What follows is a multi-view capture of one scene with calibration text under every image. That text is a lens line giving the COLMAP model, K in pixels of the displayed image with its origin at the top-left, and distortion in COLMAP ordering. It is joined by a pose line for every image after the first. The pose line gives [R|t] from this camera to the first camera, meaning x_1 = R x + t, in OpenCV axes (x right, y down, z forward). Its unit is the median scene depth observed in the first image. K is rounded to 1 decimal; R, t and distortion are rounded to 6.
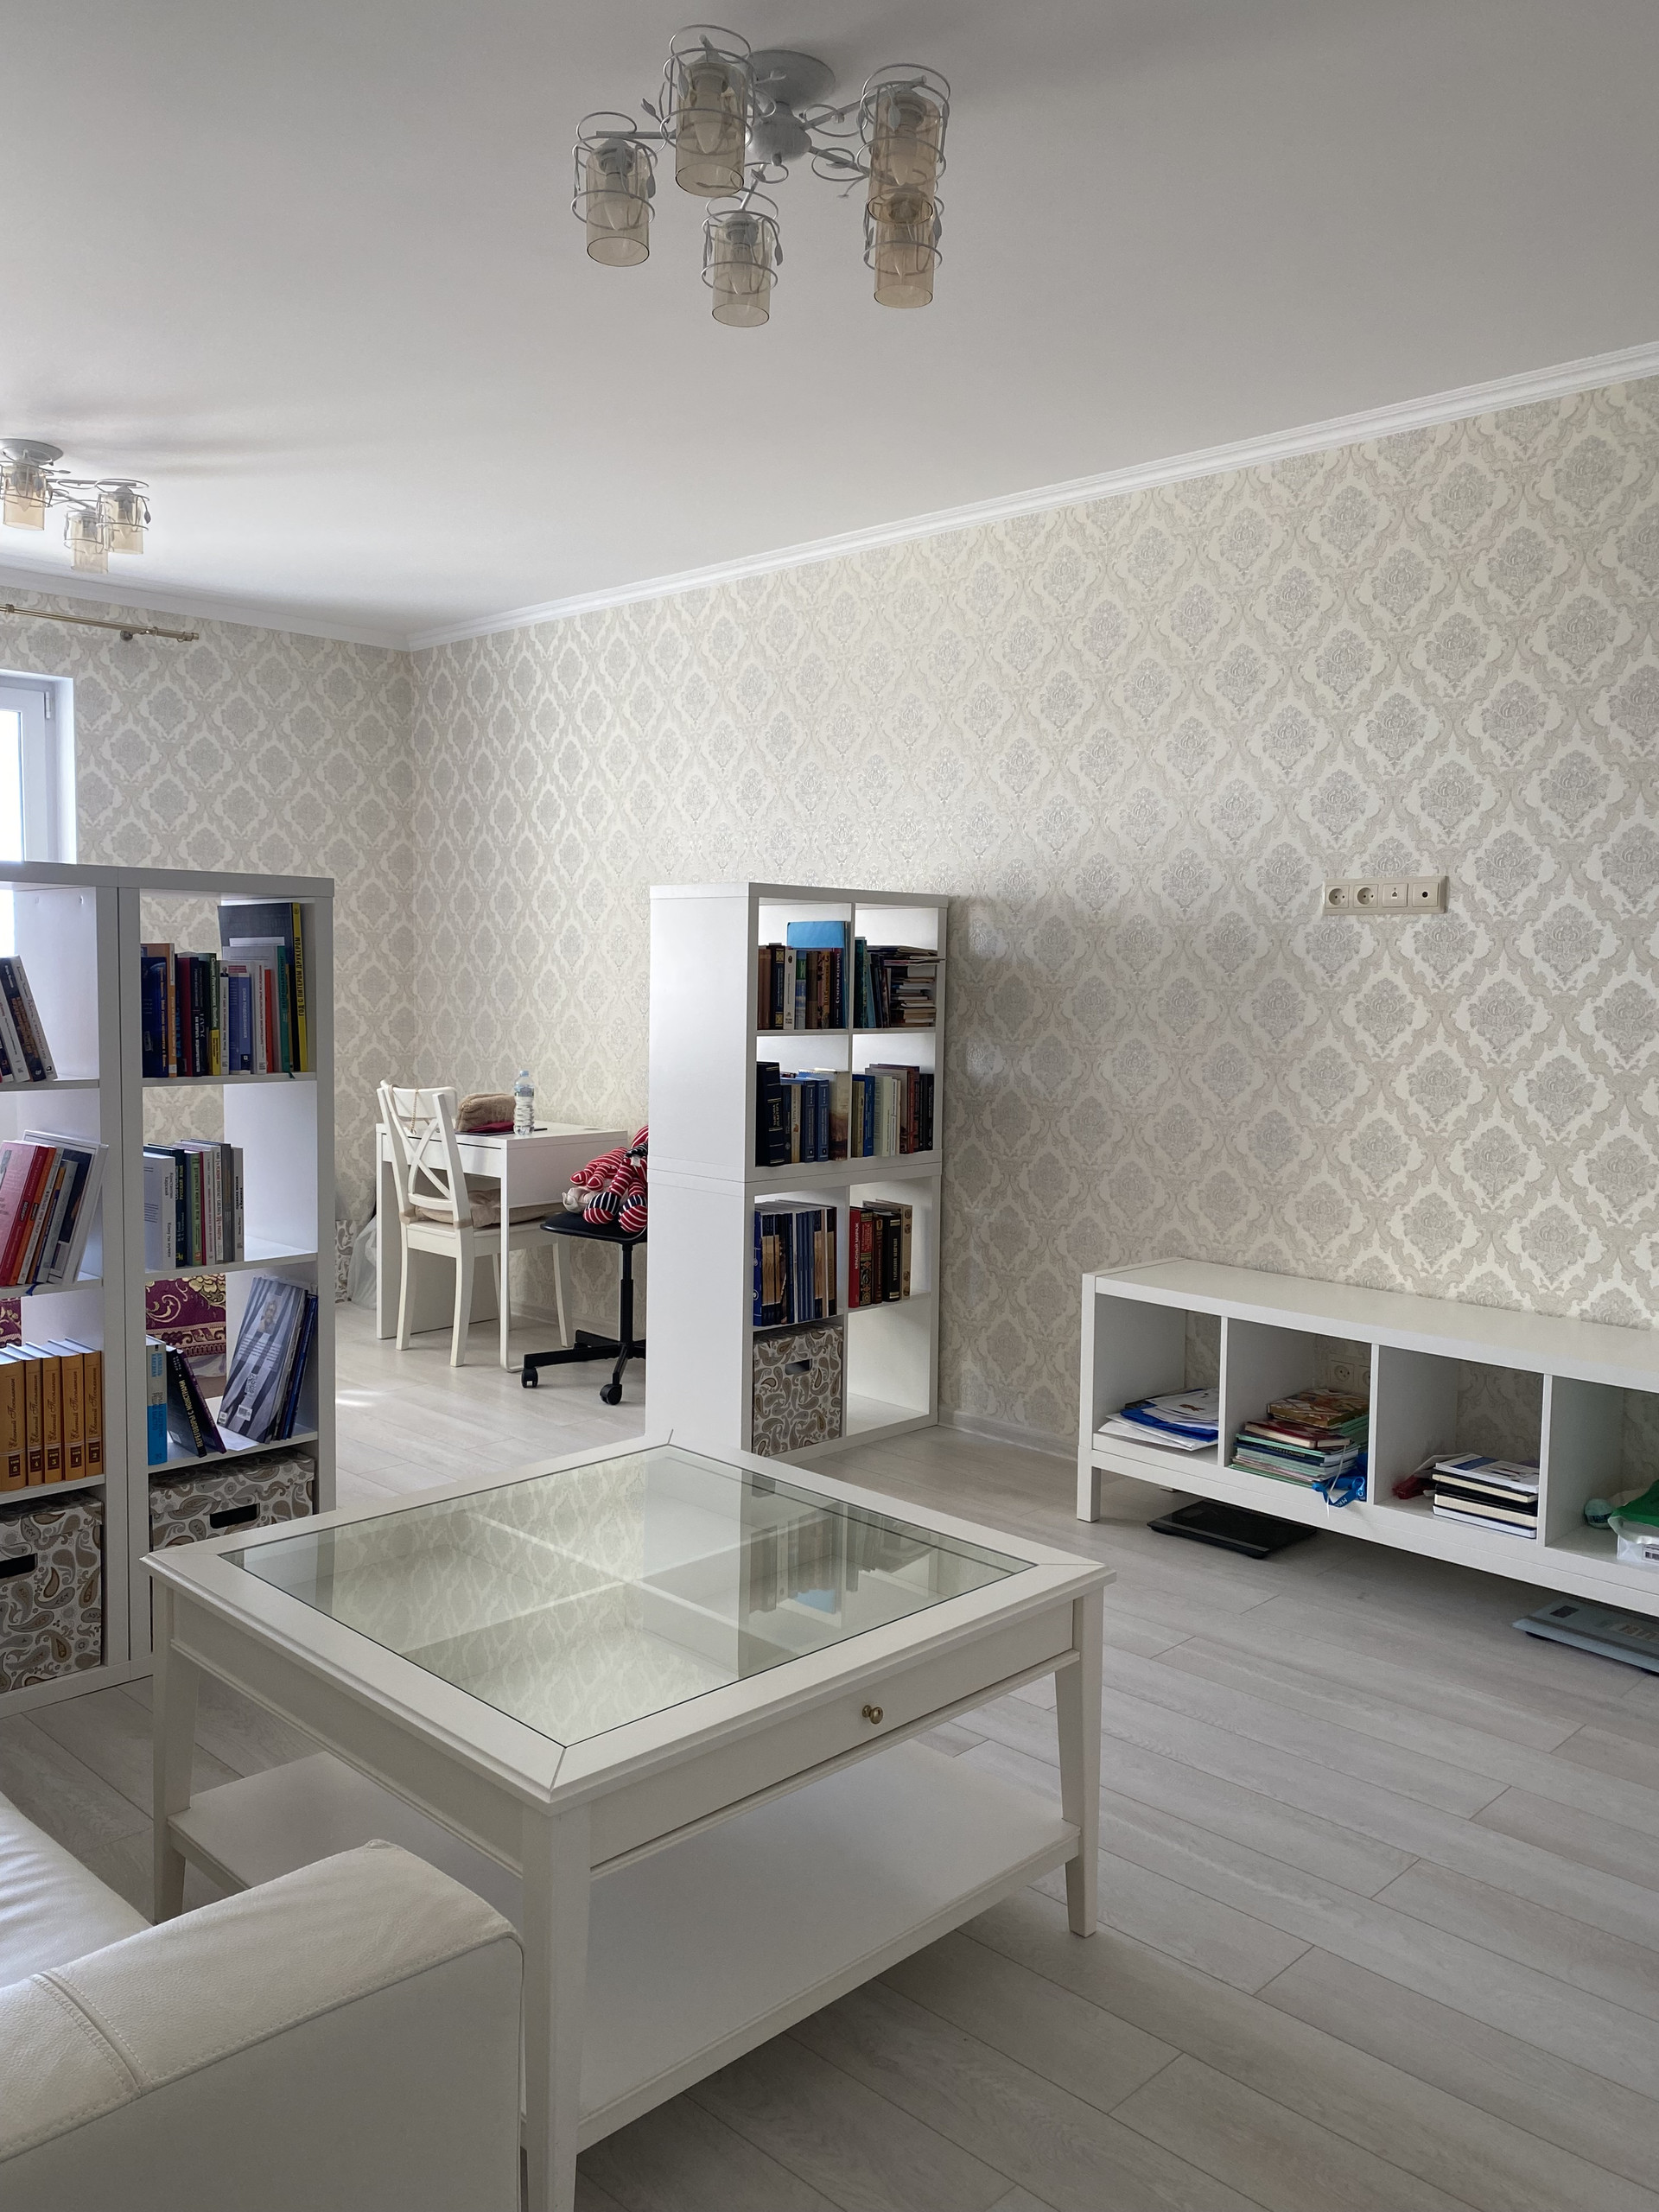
lens RADIAL K [[1710.0, 0, 837.6], [0, 1710.0, 1054.2], [0, 0, 1]] dist [0.079597, 0.000889]
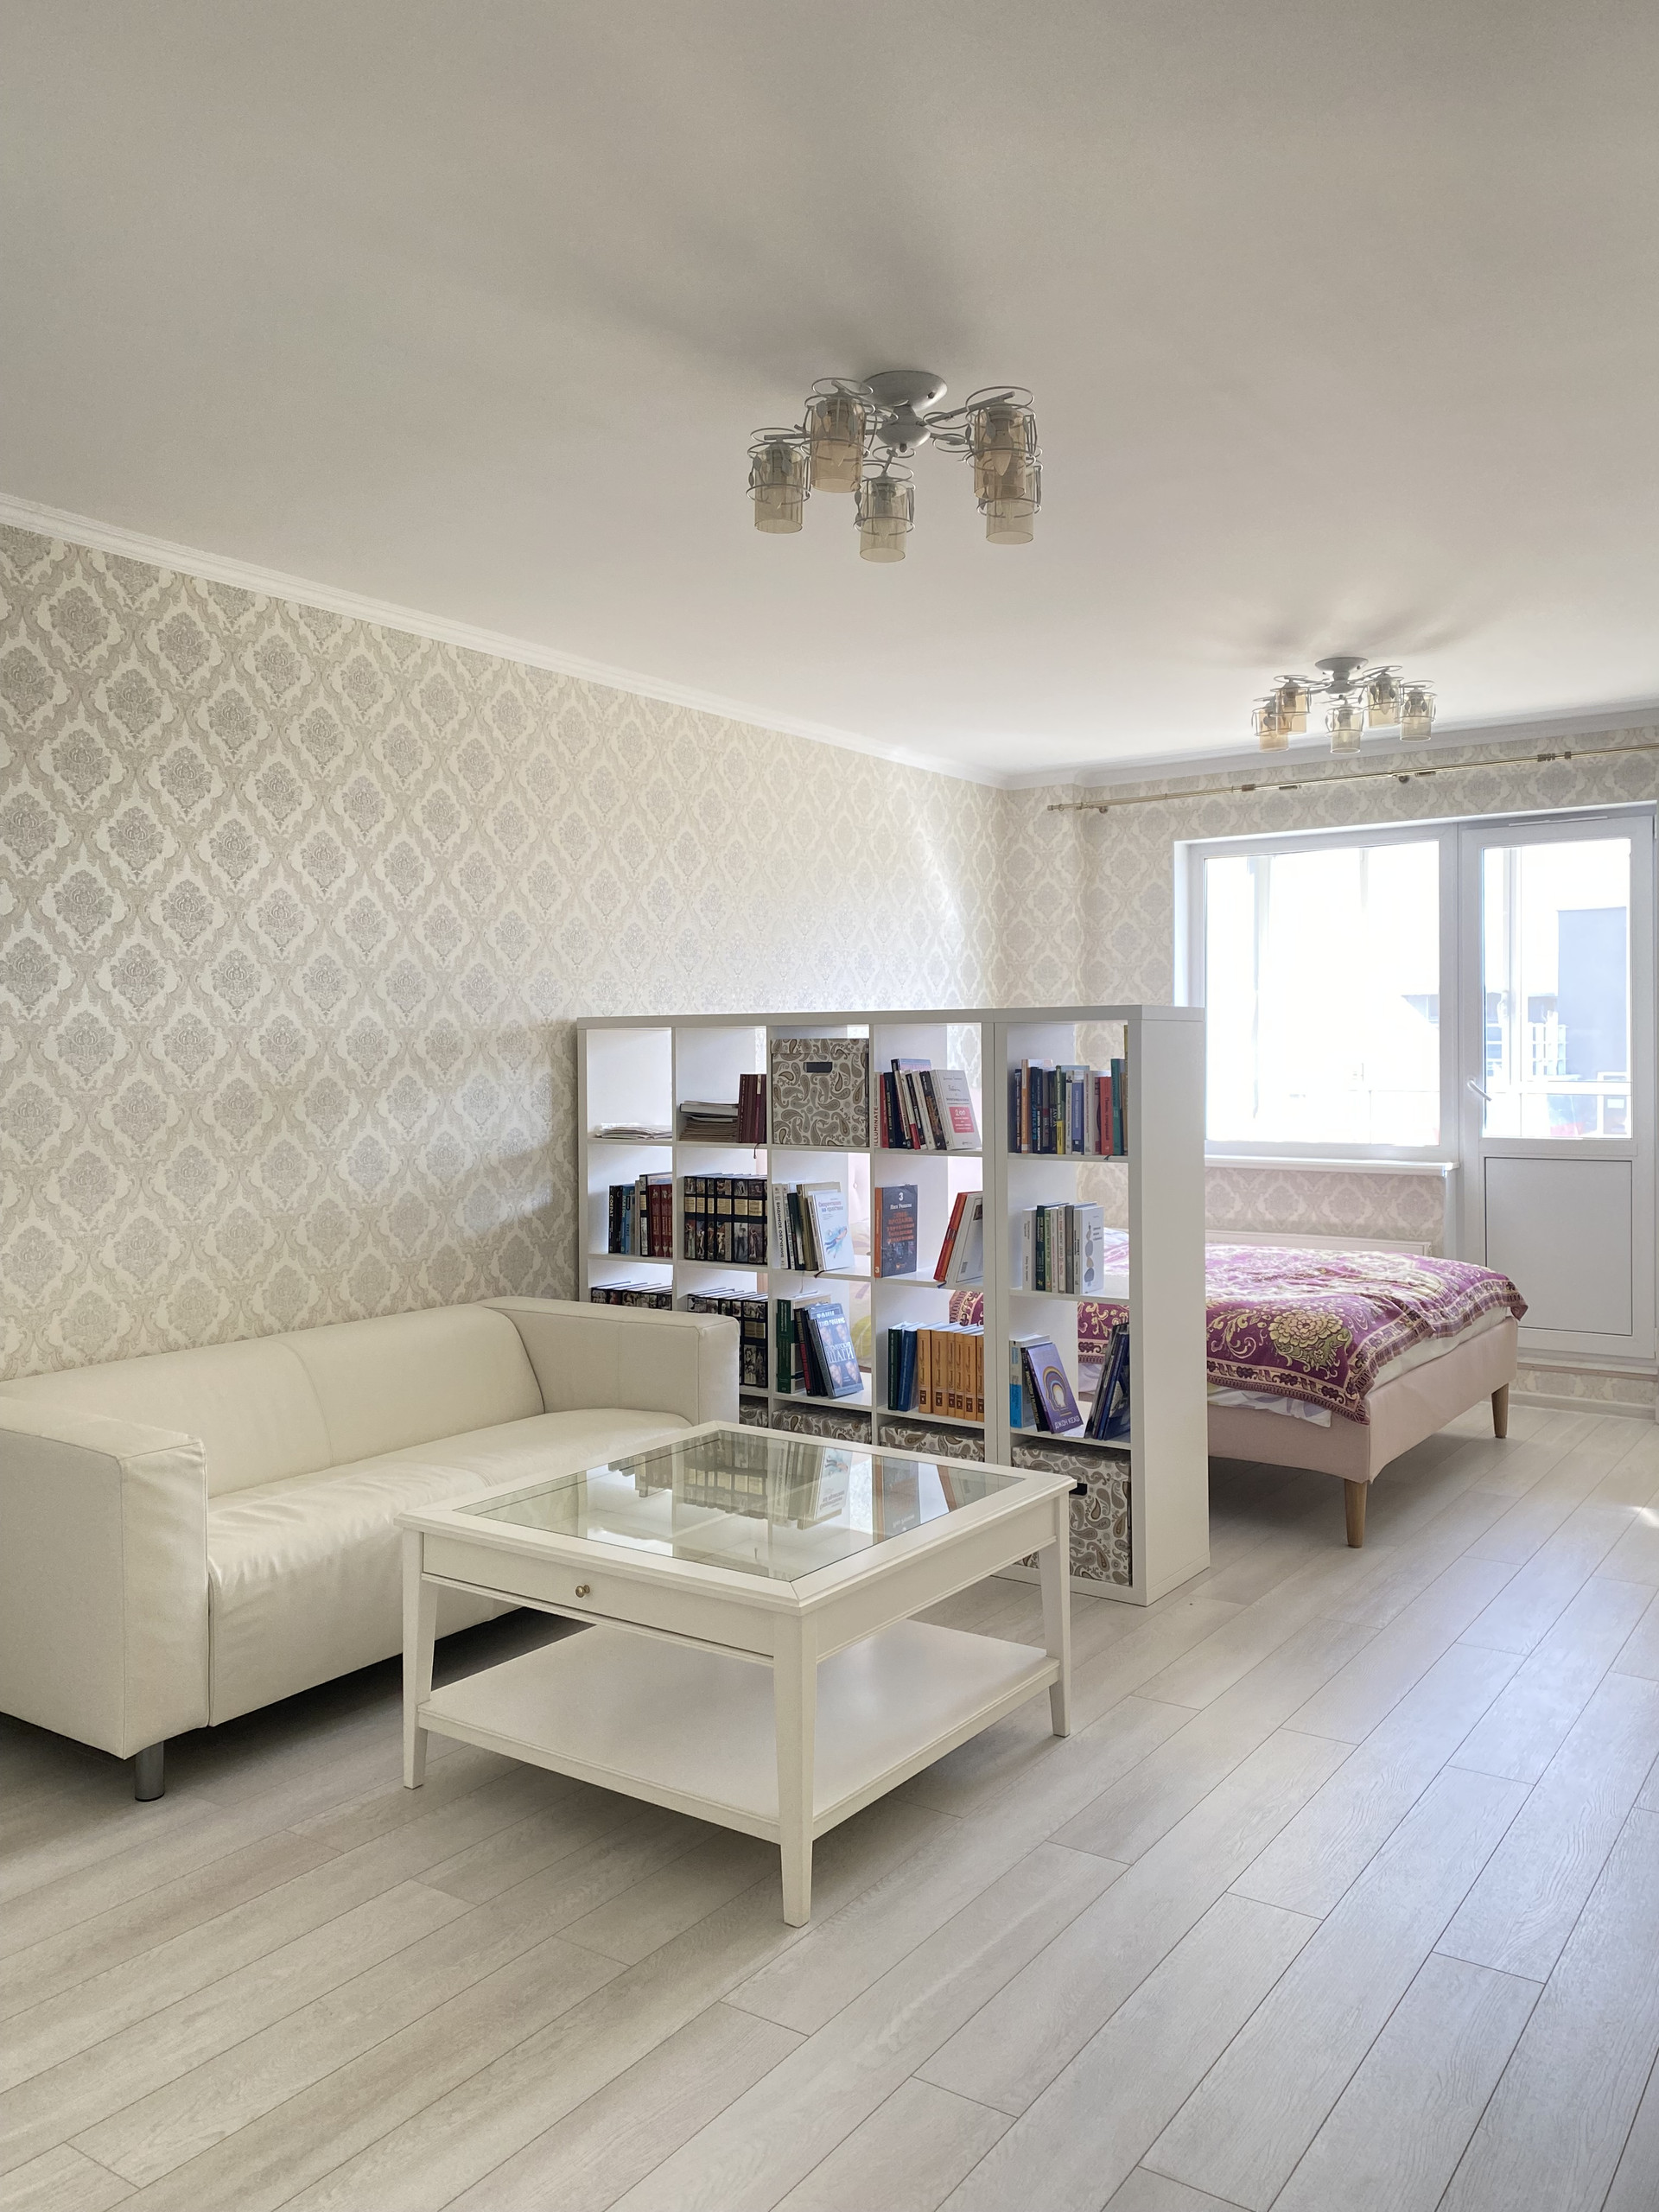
lens RADIAL K [[1667.2, 0, 829.5], [0, 1667.2, 1106.0], [0, 0, 1]] dist [0.053047, 0.000059]
pose [[0.162214, 0.005526, -0.986740, 0.923653], [-0.037394, 0.999300, -0.000551, -0.017561], [0.986047, 0.036987, 0.162307, 0.629212]]
